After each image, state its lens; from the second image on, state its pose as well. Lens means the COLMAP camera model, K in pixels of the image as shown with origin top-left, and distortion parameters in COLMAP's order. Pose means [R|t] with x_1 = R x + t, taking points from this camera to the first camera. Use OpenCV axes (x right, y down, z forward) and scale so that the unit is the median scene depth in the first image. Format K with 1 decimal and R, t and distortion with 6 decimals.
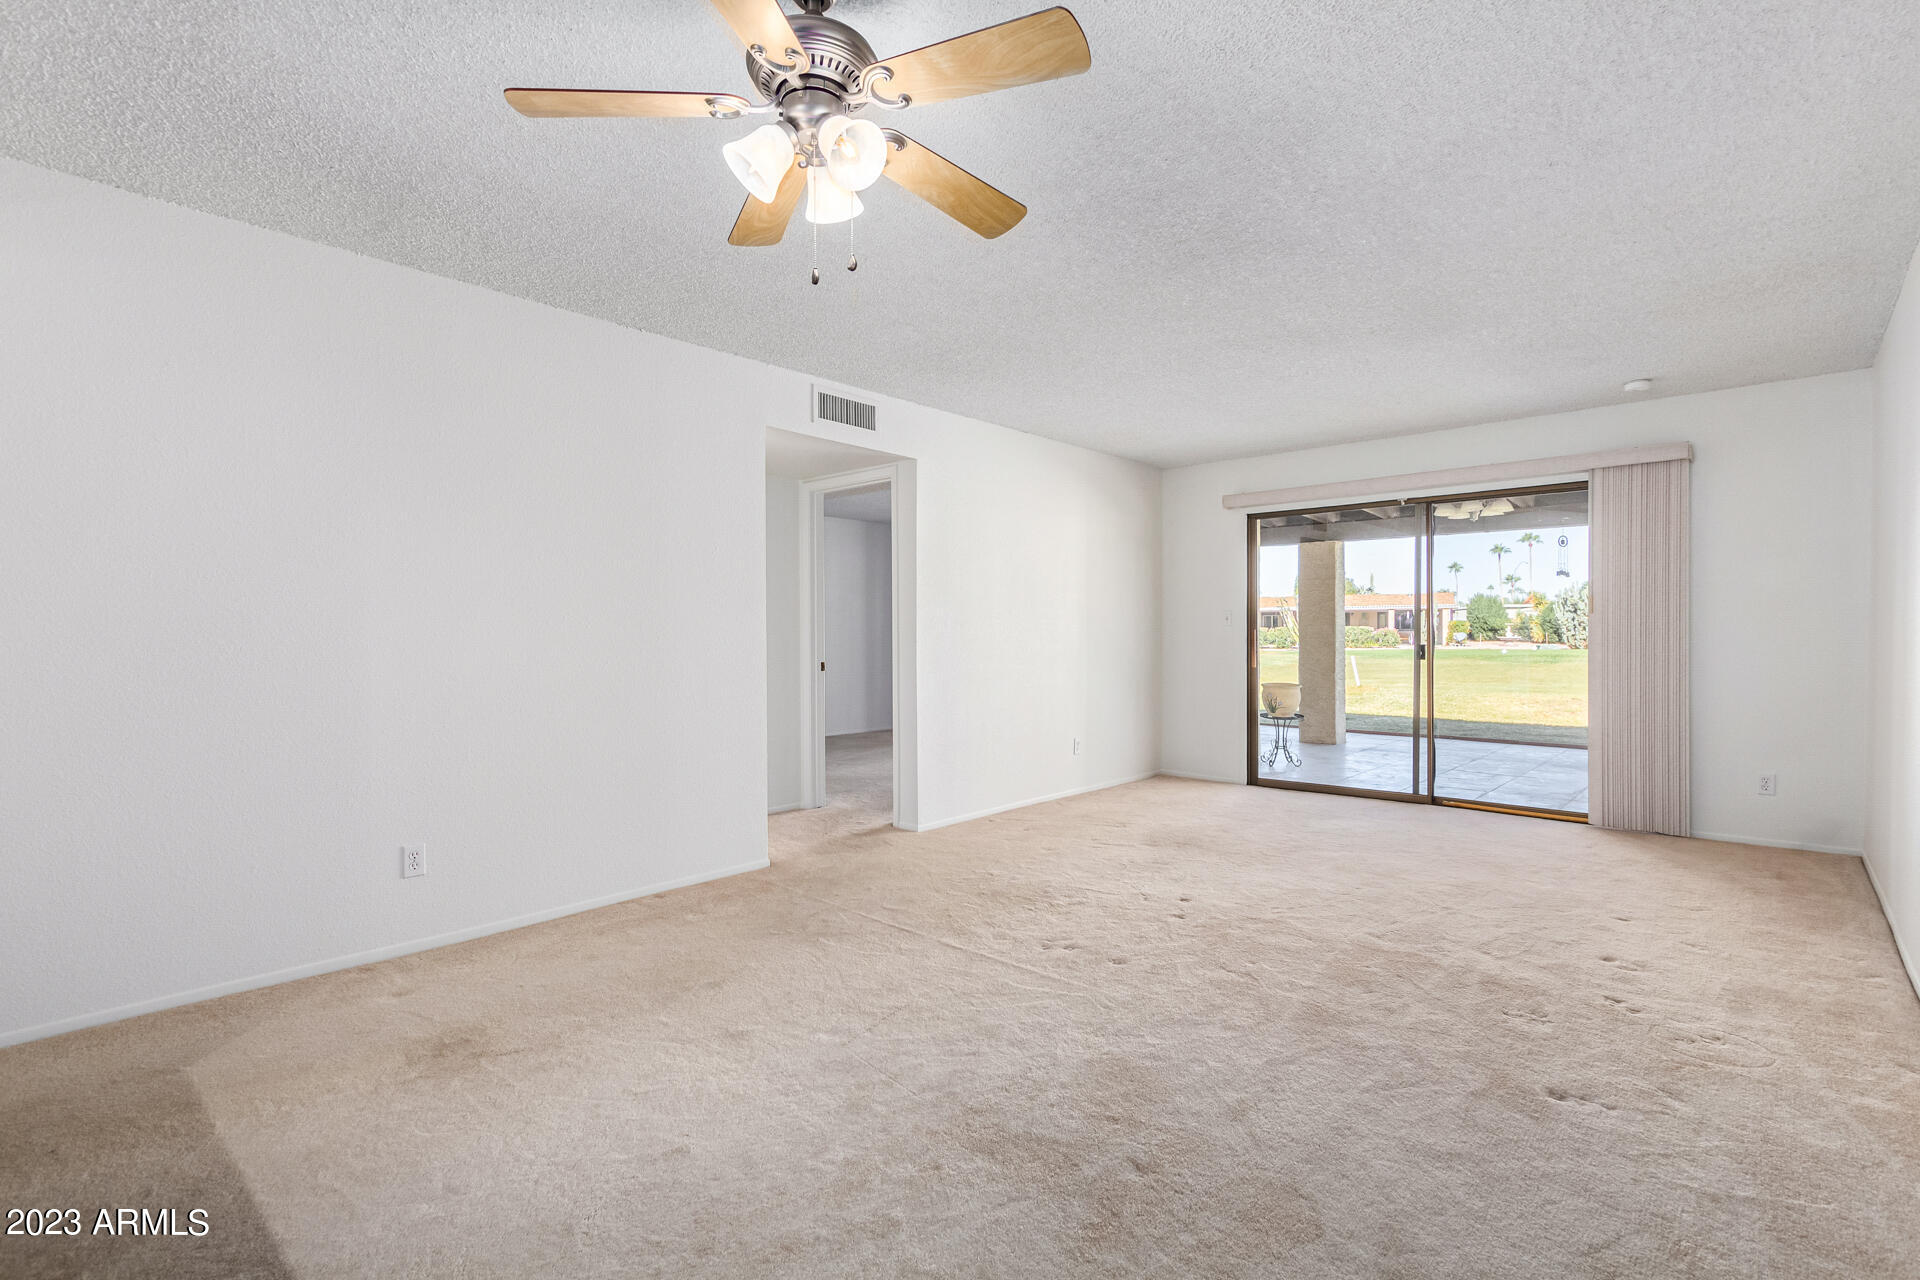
lens RADIAL K [[899.0, 0, 963.9], [0, 899.0, 635.7], [0, 0, 1]] dist [0.001656, 0.000182]
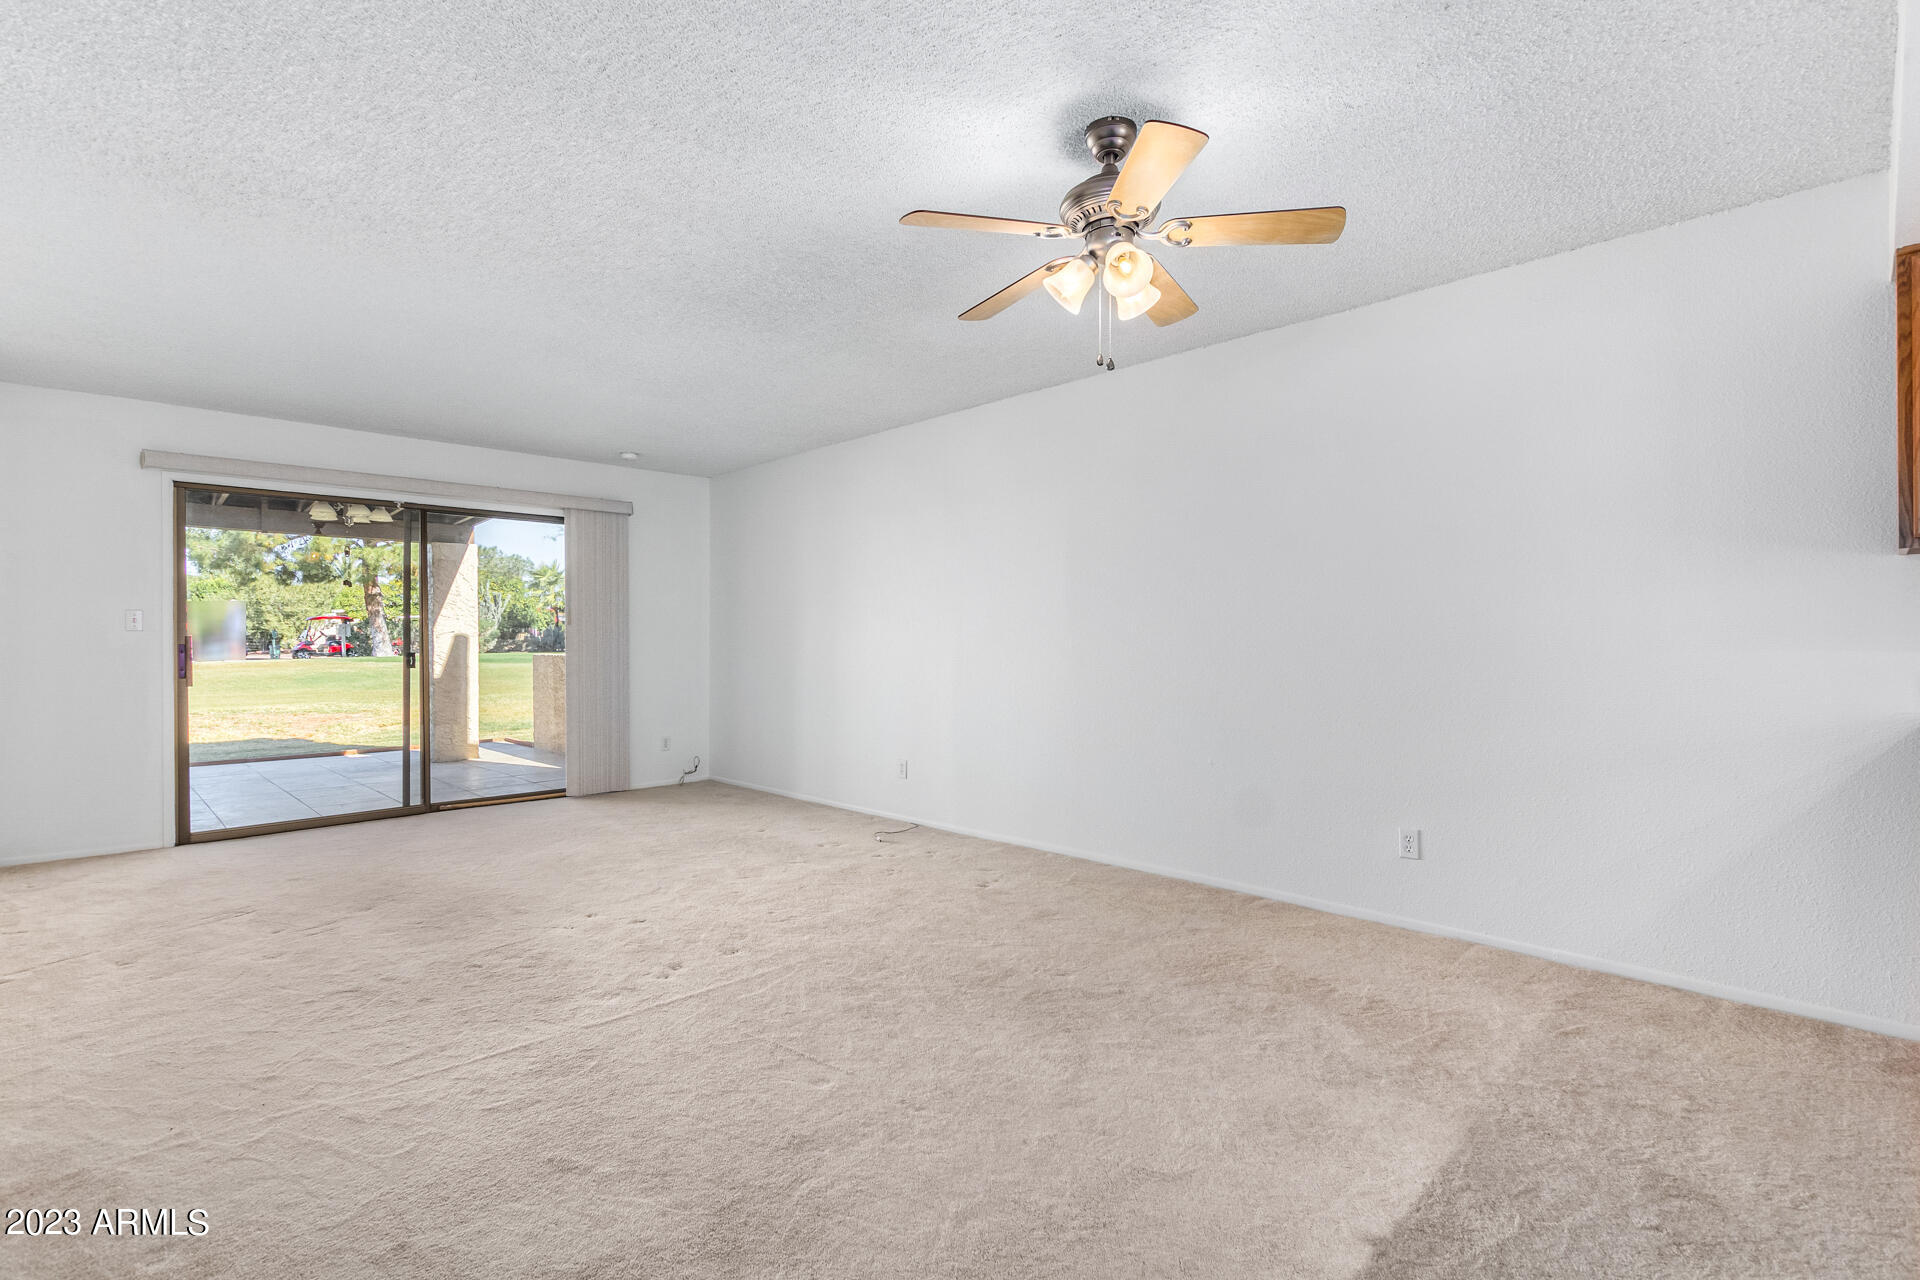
lens RADIAL K [[899.0, 0, 963.9], [0, 899.0, 635.7], [0, 0, 1]] dist [0.001656, 0.000182]
pose [[0.053246, 0.008176, 0.998548, -0.440623], [0.008507, 0.999926, -0.008641, 0.005513], [-0.998545, 0.008954, 0.053172, 0.350222]]
